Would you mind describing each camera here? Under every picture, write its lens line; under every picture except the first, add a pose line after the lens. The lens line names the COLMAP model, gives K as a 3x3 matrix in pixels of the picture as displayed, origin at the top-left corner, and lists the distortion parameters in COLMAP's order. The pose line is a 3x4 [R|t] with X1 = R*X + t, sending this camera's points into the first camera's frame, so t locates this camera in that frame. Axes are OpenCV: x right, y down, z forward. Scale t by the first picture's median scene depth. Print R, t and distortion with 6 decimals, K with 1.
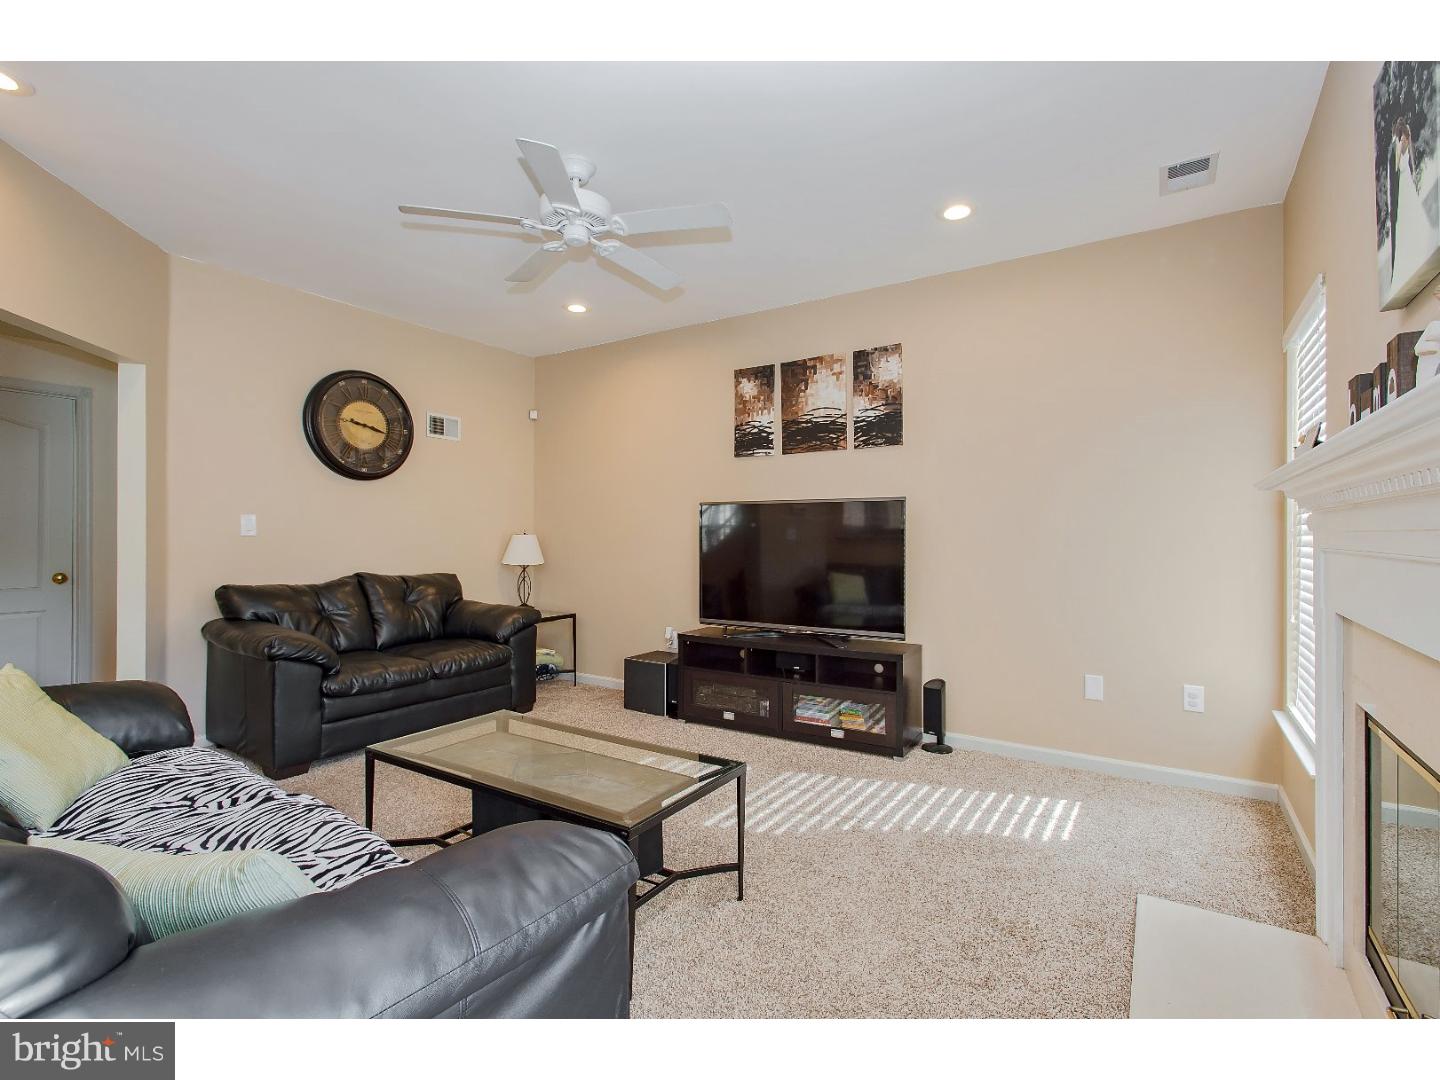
lens RADIAL K [[677.3, 0, 710.0], [0, 677.3, 535.1], [0, 0, 1]] dist [0.009908, 0.000019]
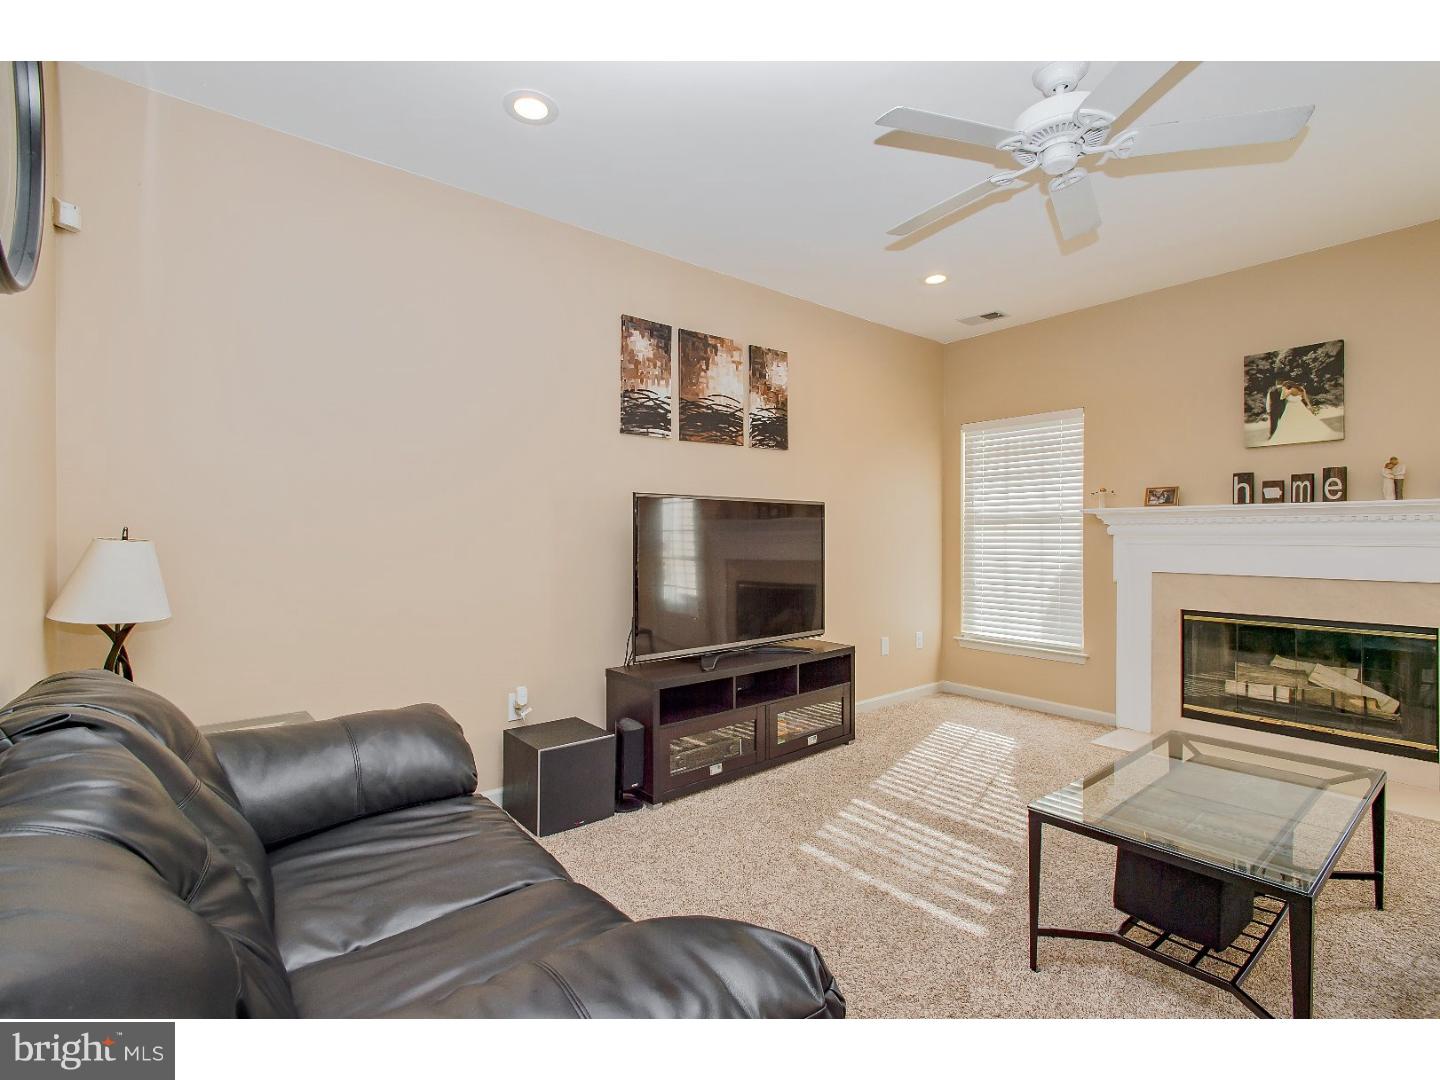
lens RADIAL K [[677.3, 0, 714.2], [0, 677.3, 536.3], [0, 0, 1]] dist [0.009908, 0.000019]
pose [[0.291378, -0.006048, 0.956589, -0.699275], [0.002488, 0.999981, 0.005565, -0.006751], [-0.956605, 0.000758, 0.291387, 0.752691]]
